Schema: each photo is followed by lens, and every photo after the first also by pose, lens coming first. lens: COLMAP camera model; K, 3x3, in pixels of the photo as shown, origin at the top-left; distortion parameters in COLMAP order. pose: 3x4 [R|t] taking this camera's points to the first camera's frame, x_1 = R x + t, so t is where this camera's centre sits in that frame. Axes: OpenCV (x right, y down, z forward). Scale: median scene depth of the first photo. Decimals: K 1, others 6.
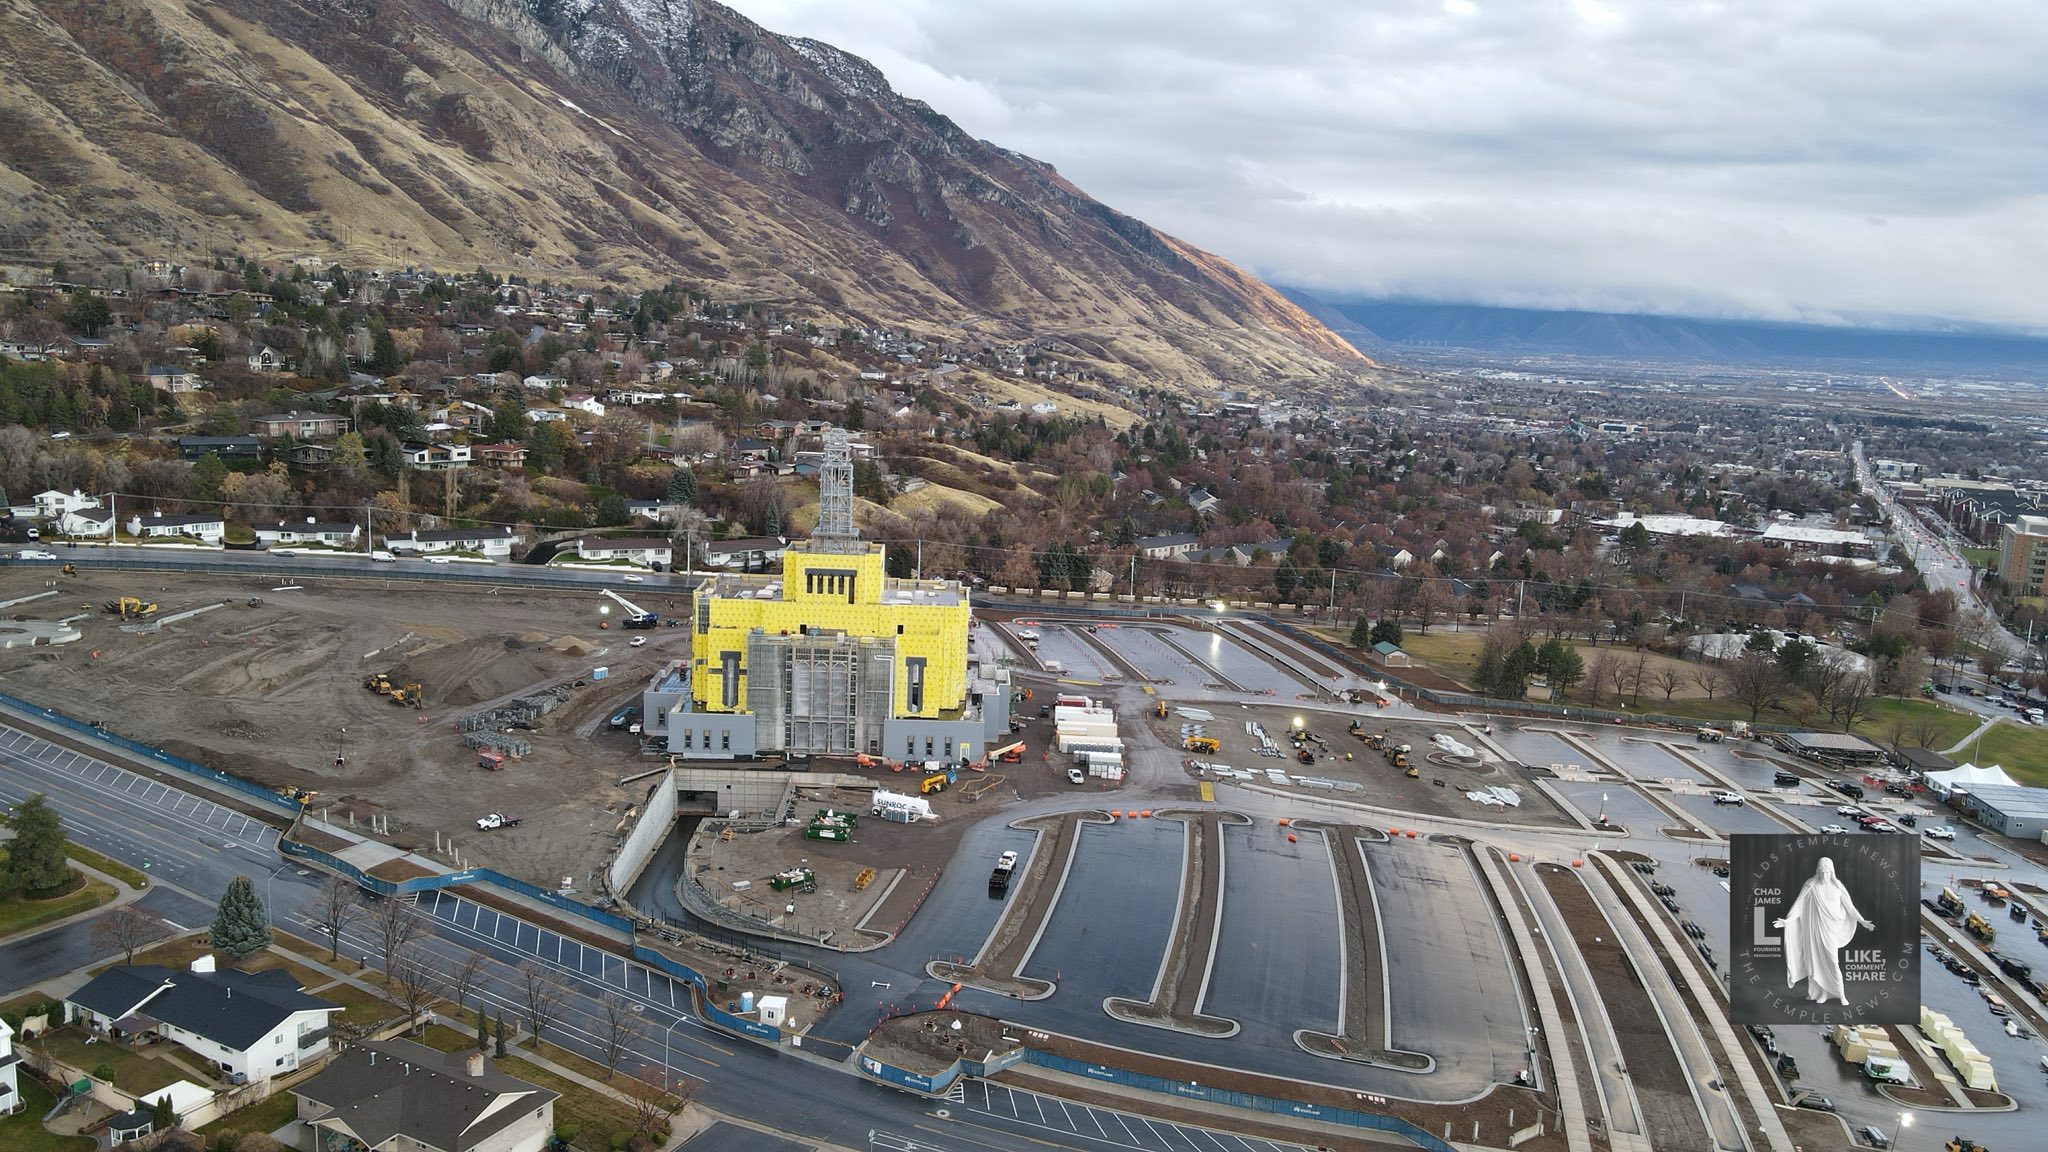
lens RADIAL K [[1513.1, 0, 1021.1], [0, 1513.1, 572.1], [0, 0, 1]] dist [-0.001794, 0.029961]
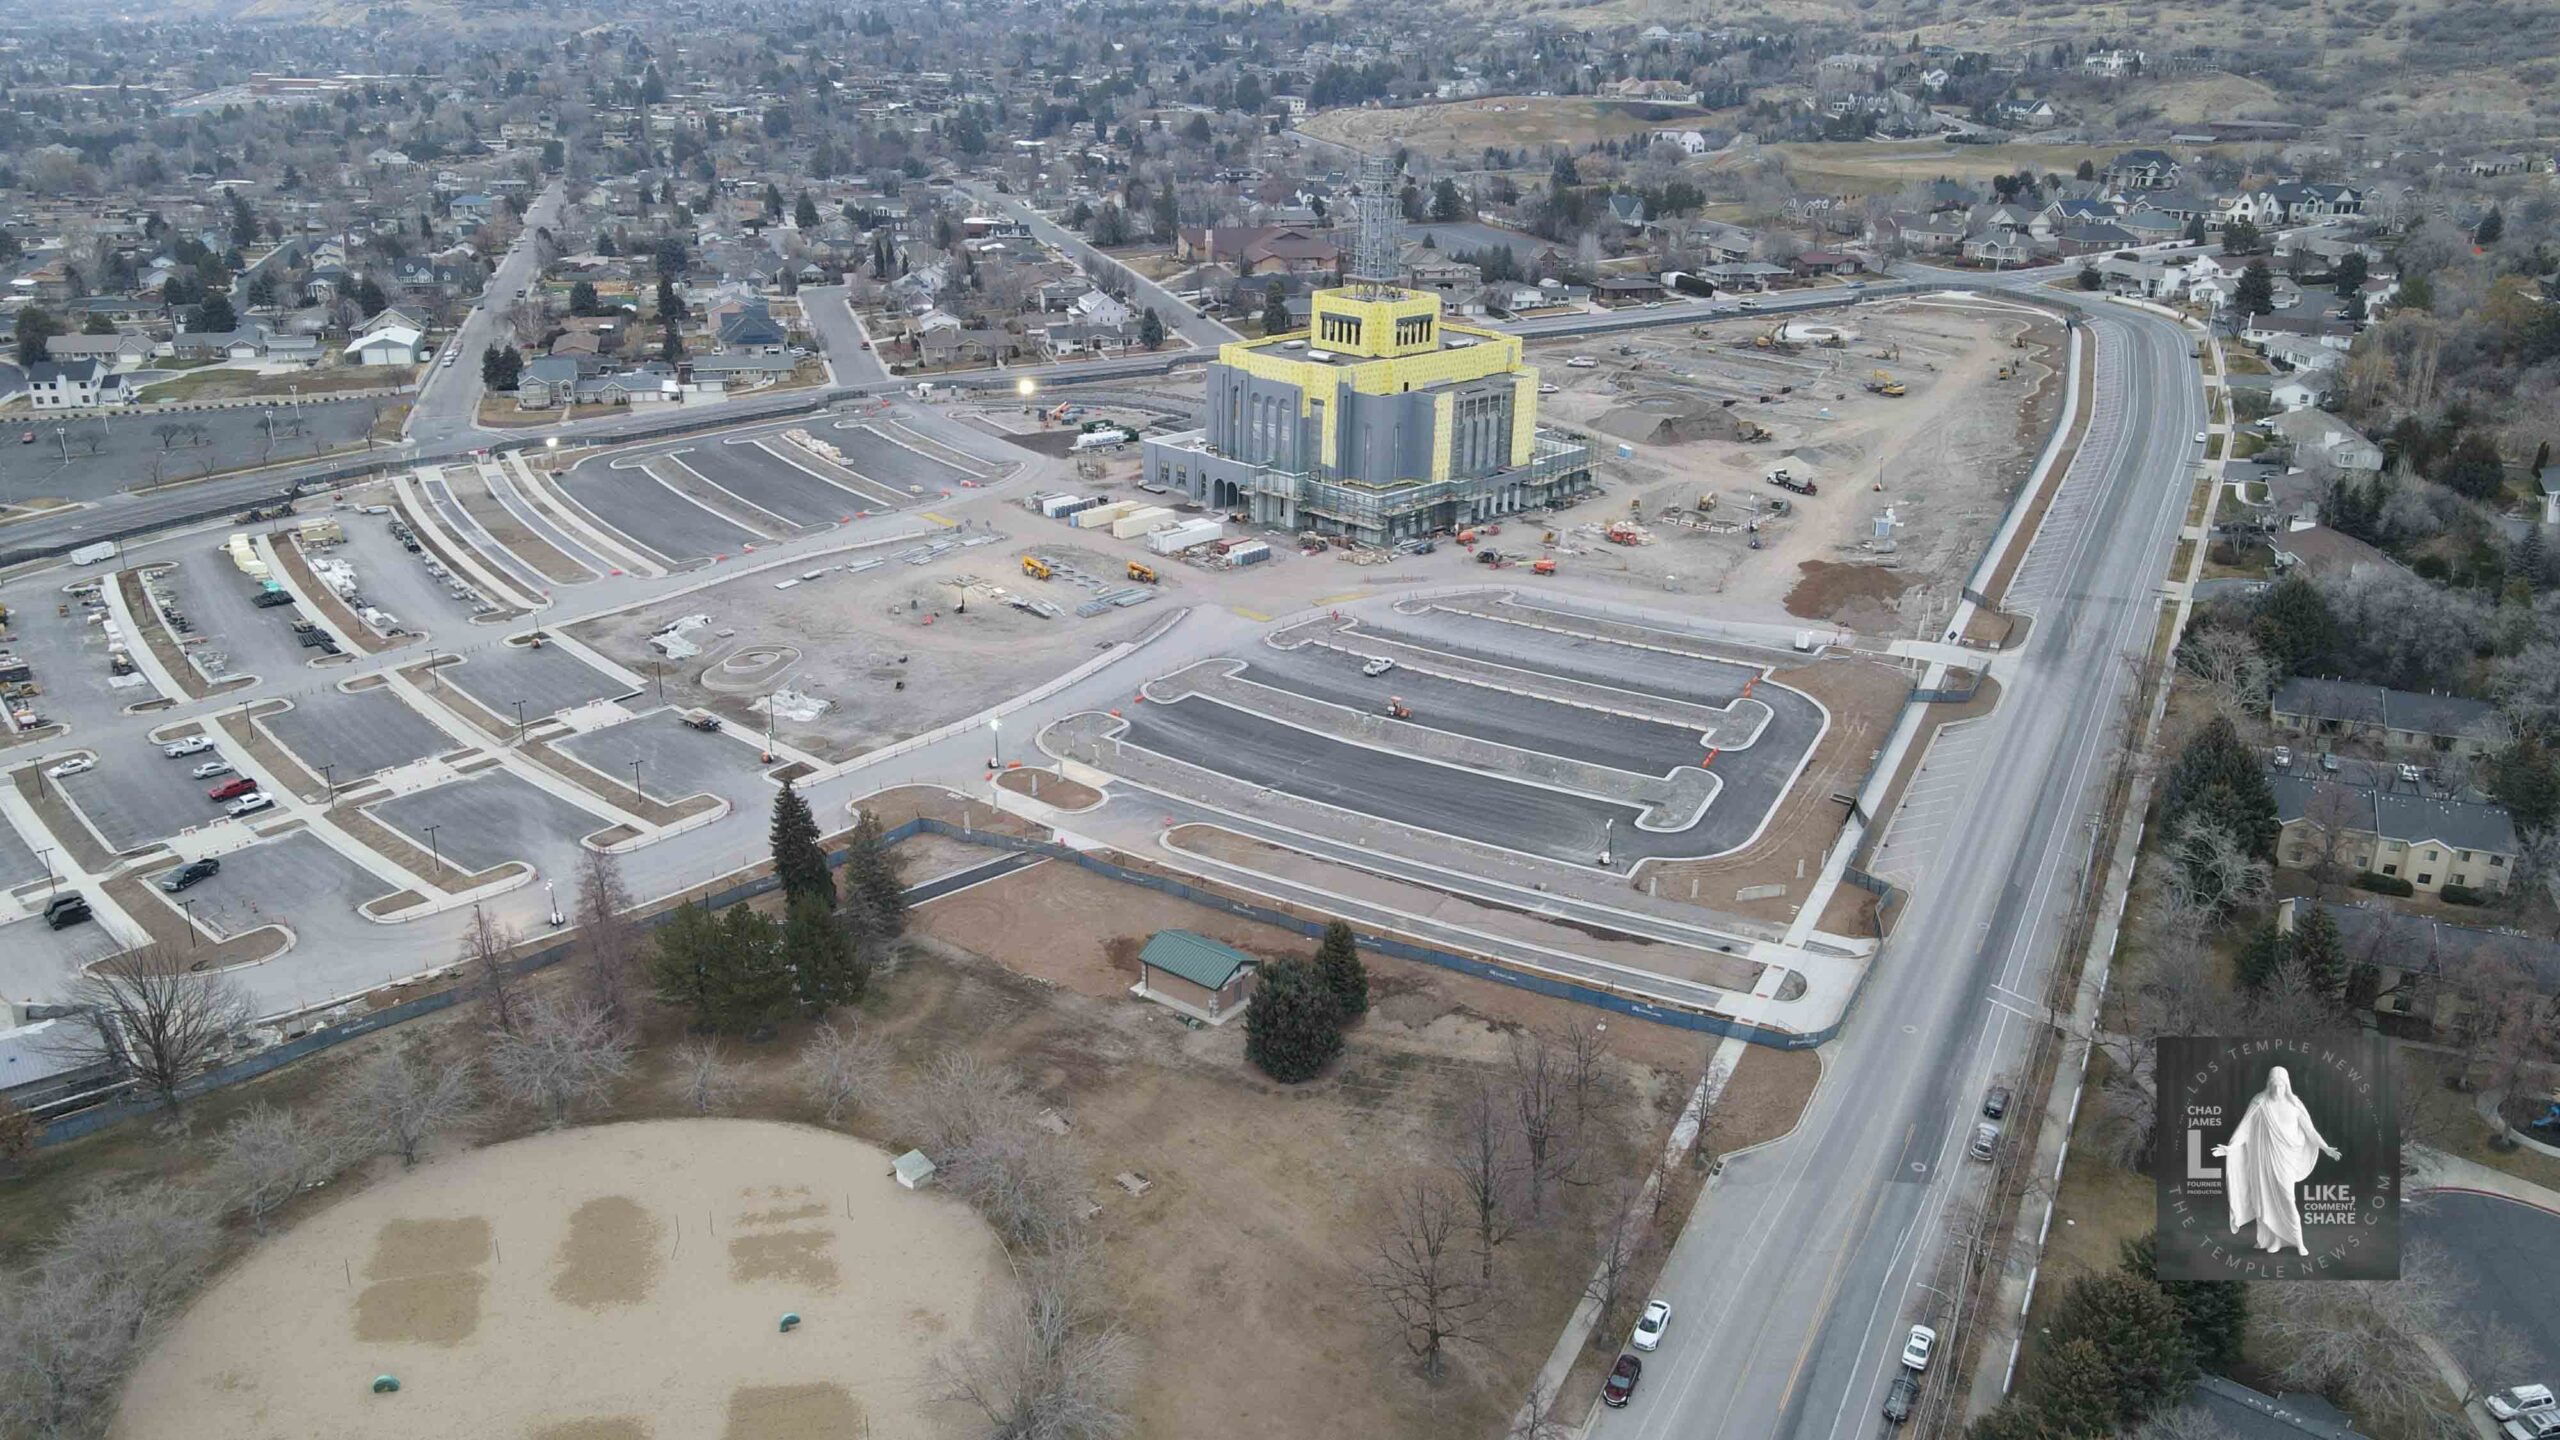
lens RADIAL K [[1891.4, 0, 1275.8], [0, 1891.4, 707.6], [0, 0, 1]] dist [-0.001794, 0.029961]
pose [[-0.721304, 0.186587, -0.667012, 0.505729], [-0.163491, 0.889948, 0.425750, -0.188535], [0.673046, 0.416146, -0.611418, 1.231066]]
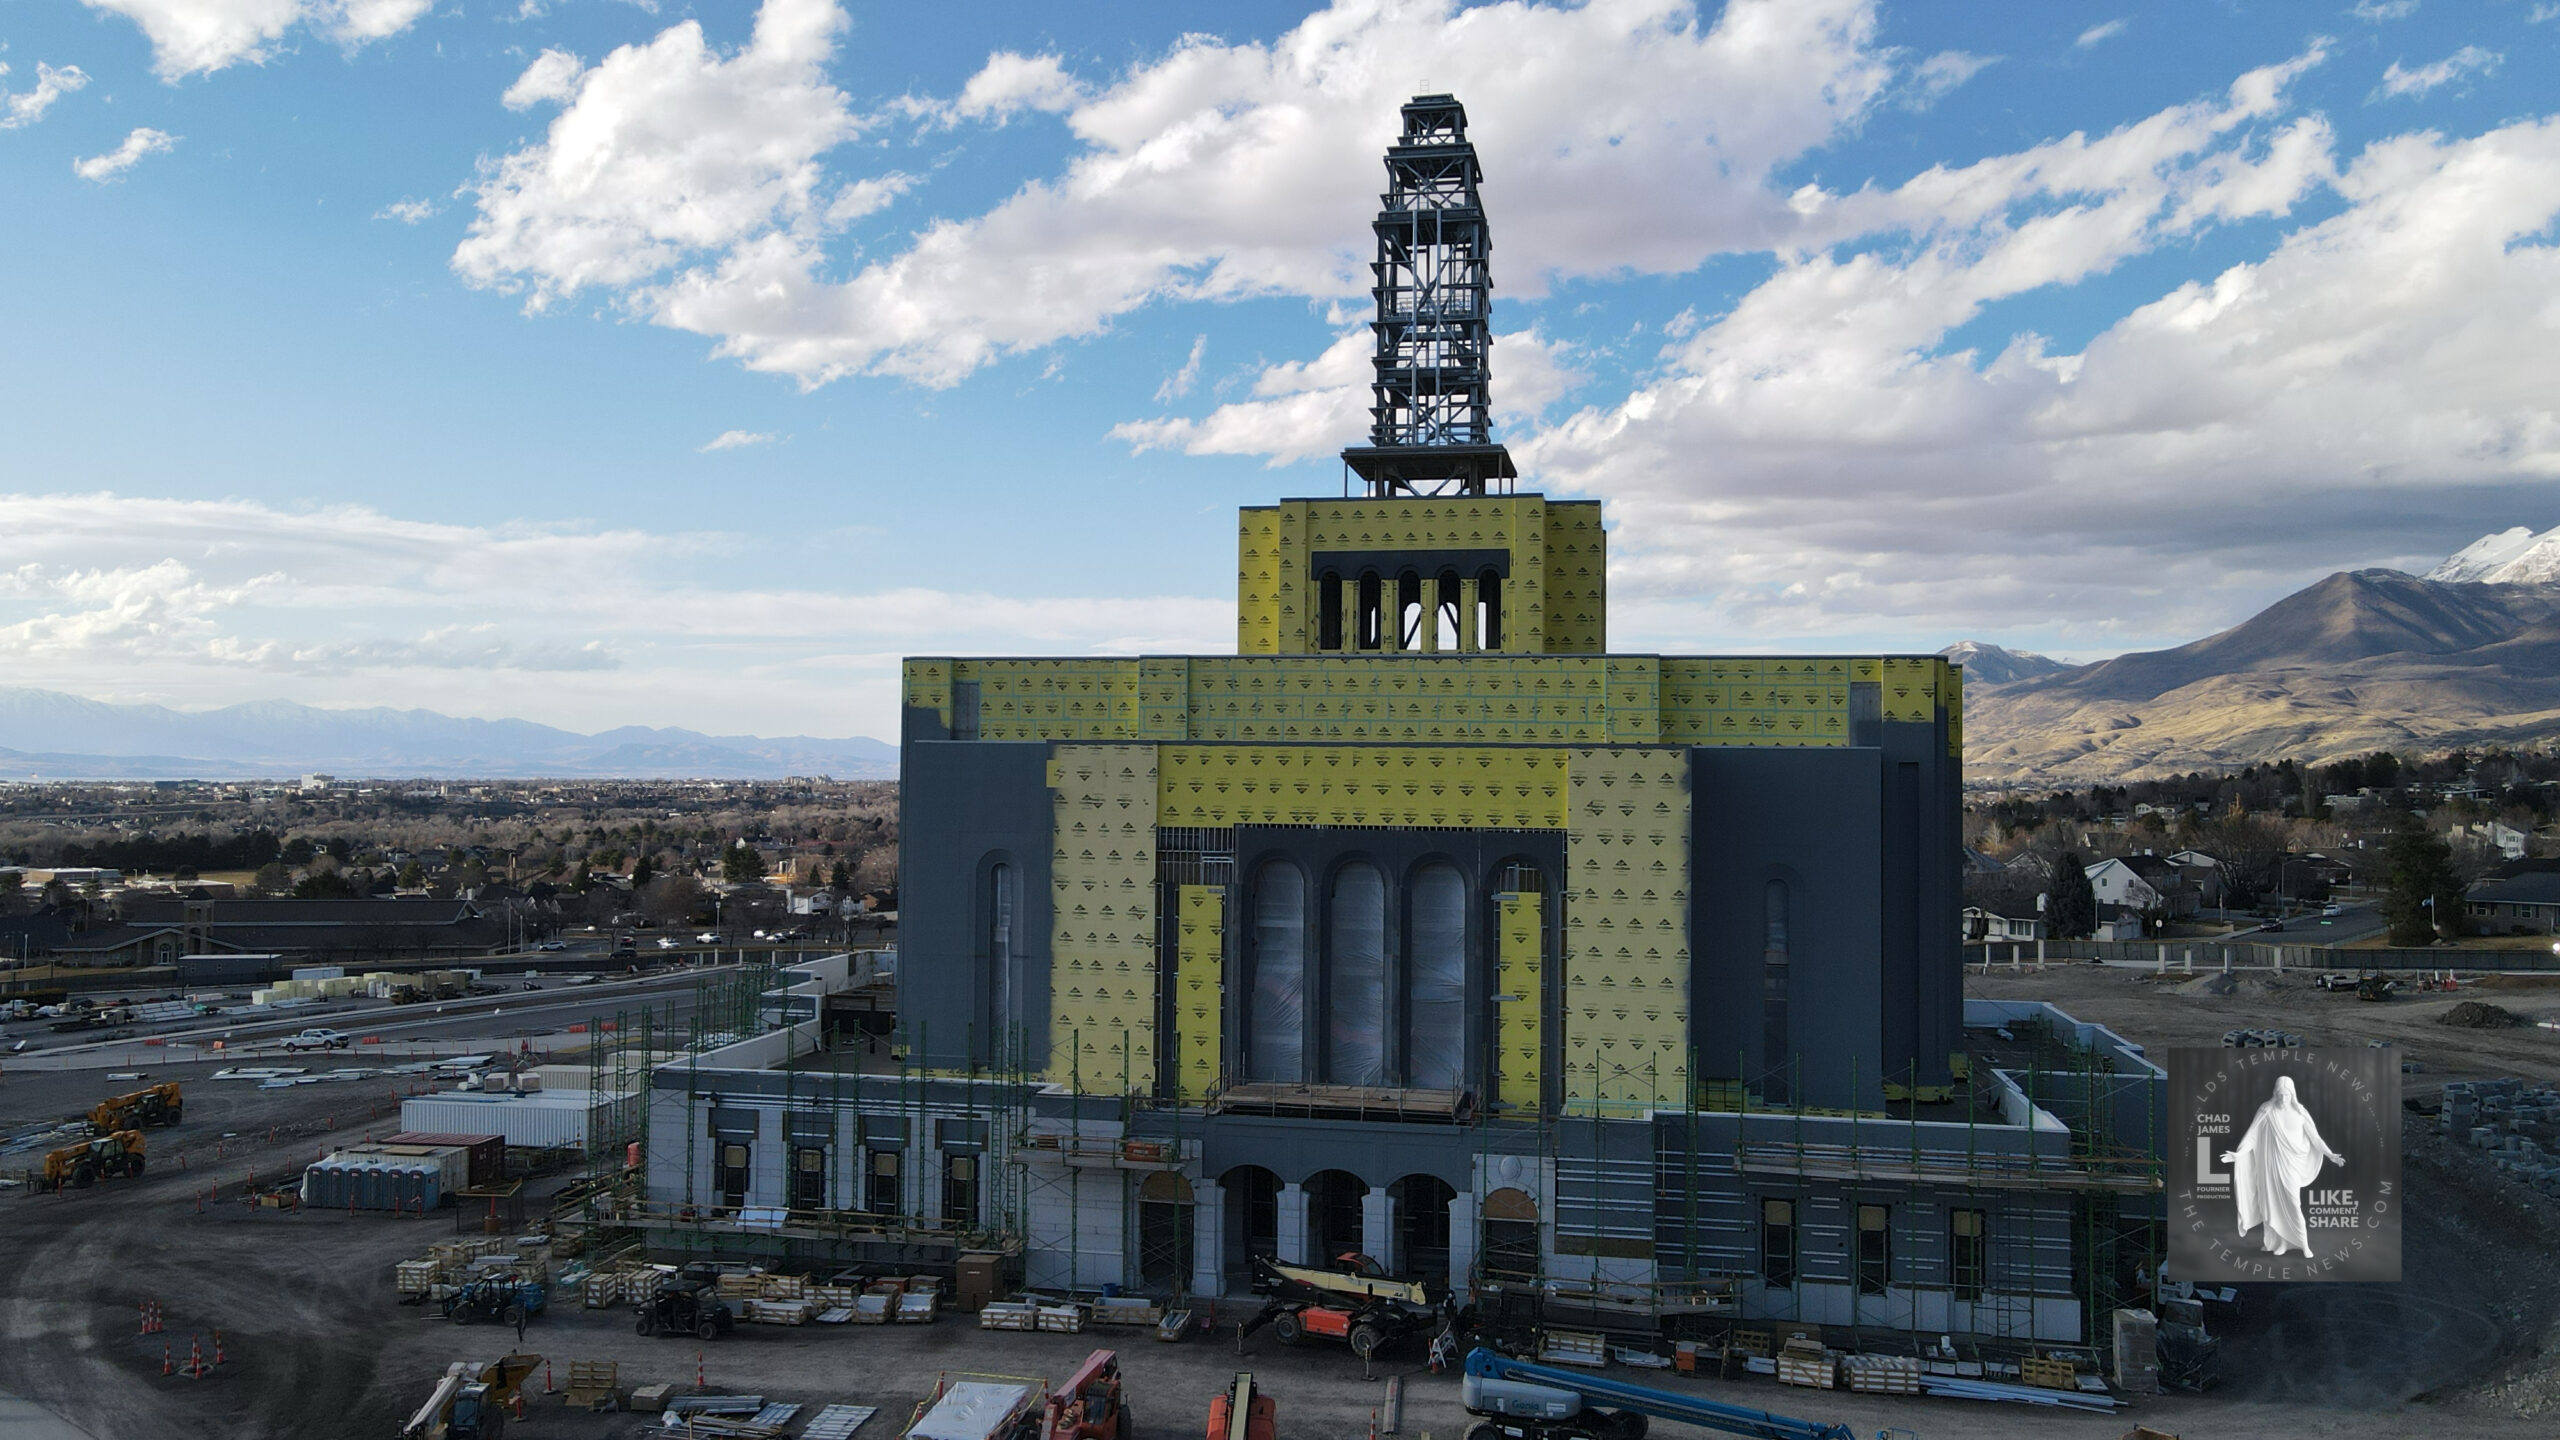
lens RADIAL K [[1891.4, 0, 1273.2], [0, 1891.4, 719.6], [0, 0, 1]] dist [-0.001794, 0.029961]
pose [[-0.972299, -0.043407, 0.229677, -0.124650], [-0.010731, 0.989859, 0.141646, -0.020672], [-0.233496, 0.135257, -0.962905, 0.946151]]
